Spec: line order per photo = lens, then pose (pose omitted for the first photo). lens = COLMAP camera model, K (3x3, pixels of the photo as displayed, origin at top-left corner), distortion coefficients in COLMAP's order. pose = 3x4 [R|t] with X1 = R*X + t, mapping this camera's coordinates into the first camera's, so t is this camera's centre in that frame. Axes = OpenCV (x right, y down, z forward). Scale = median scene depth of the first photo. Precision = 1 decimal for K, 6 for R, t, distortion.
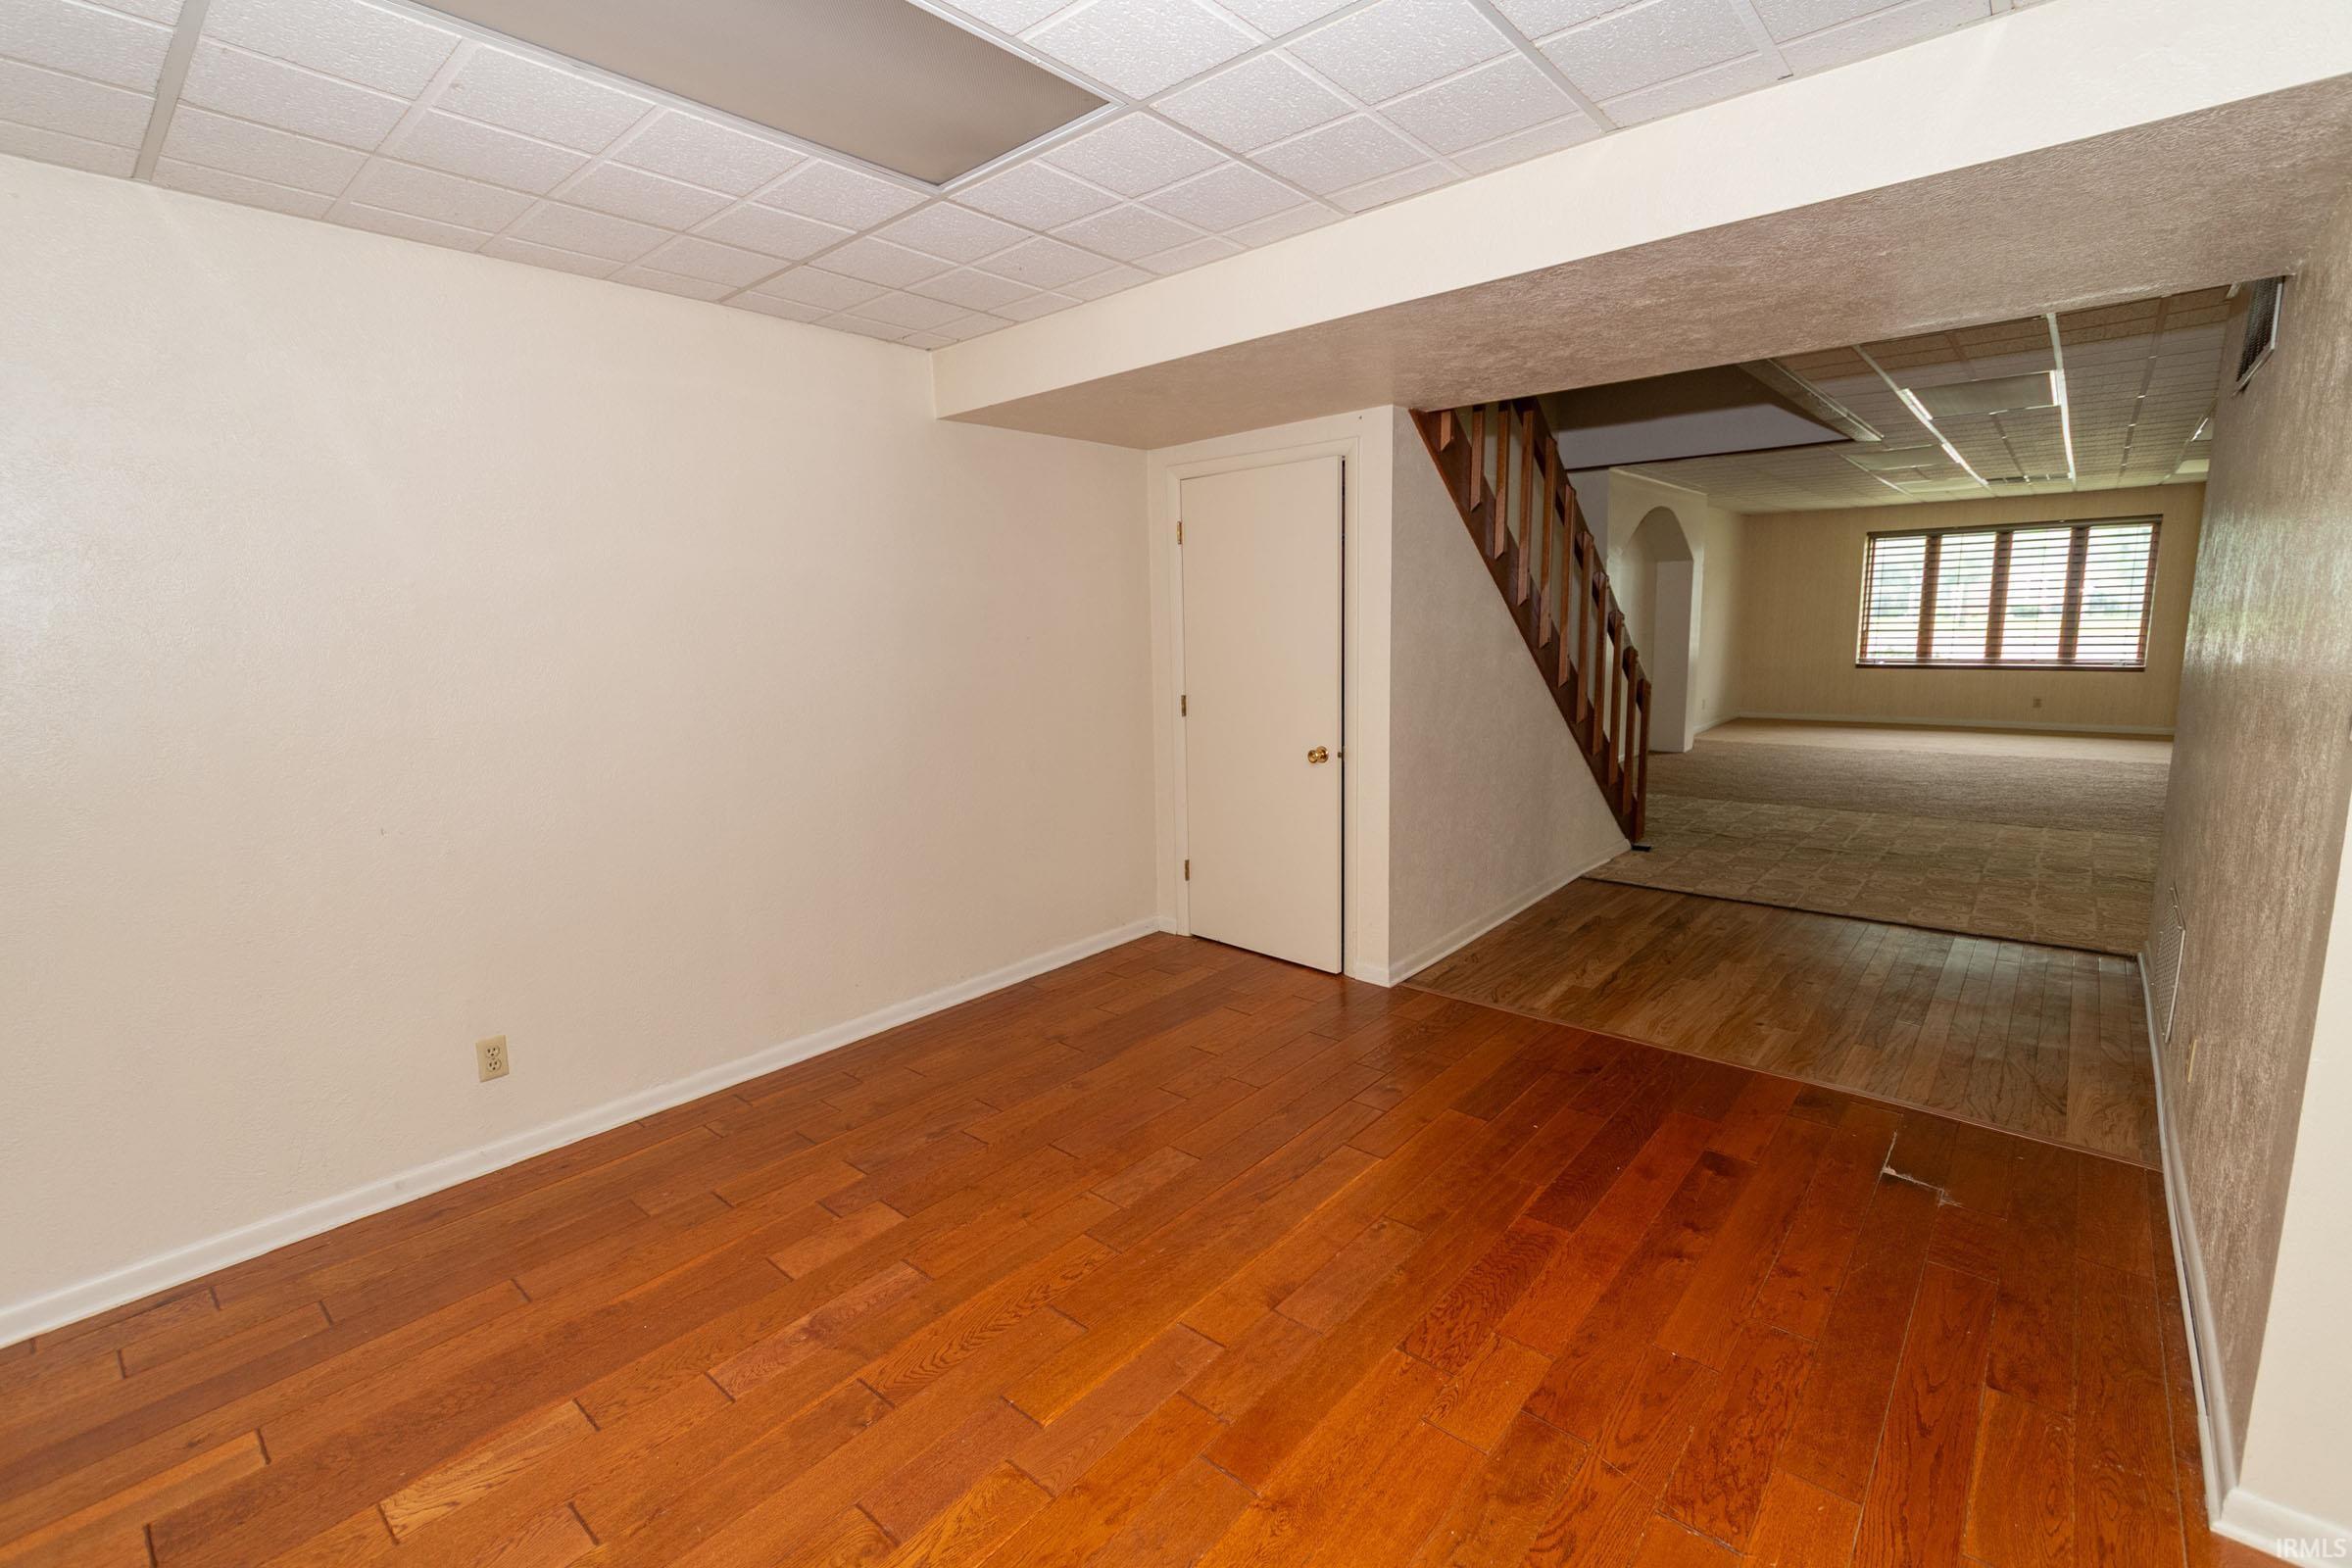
lens RADIAL K [[1046.7, 0, 1177.1], [0, 1046.7, 784.0], [0, 0, 1]] dist [0.002034, -0.001558]
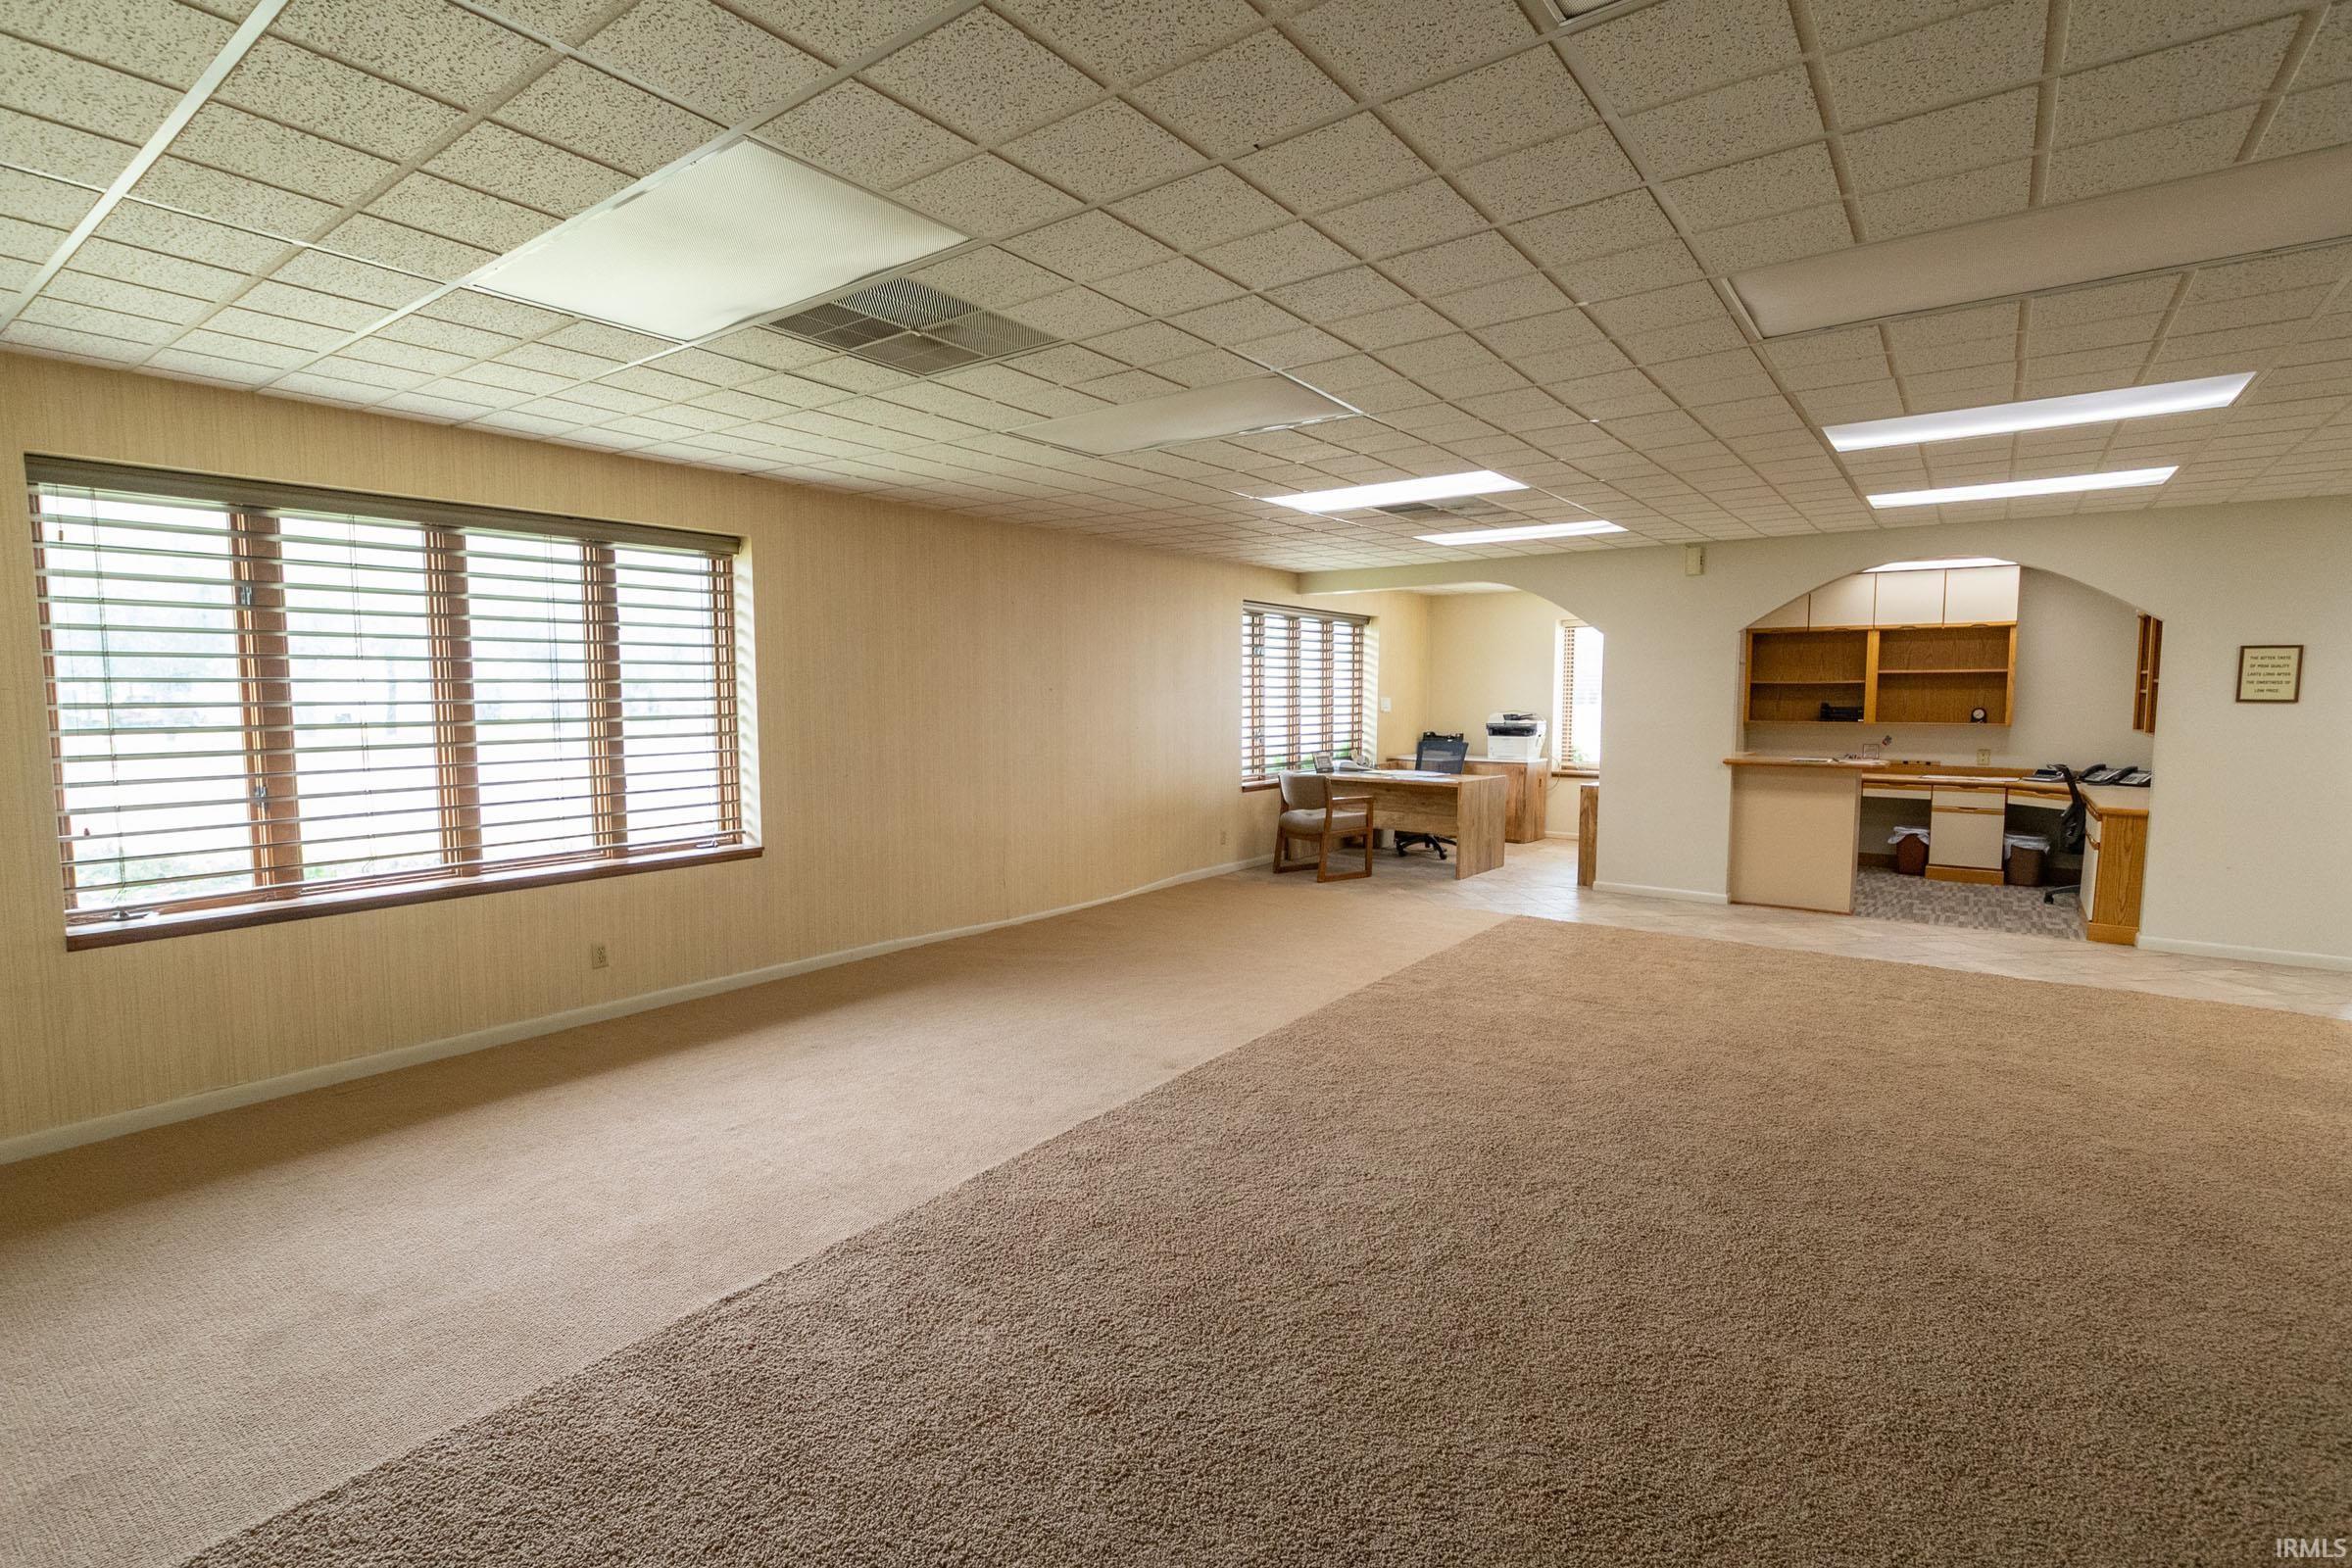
lens RADIAL K [[1140.1, 0, 1133.7], [0, 1140.1, 780.3], [0, 0, 1]] dist [0.002285, 0.000450]
pose [[-0.043541, -0.052376, 0.997678, 0.365803], [0.170458, 0.983592, 0.059076, -0.131448], [-0.984402, 0.172635, -0.033899, 0.770799]]
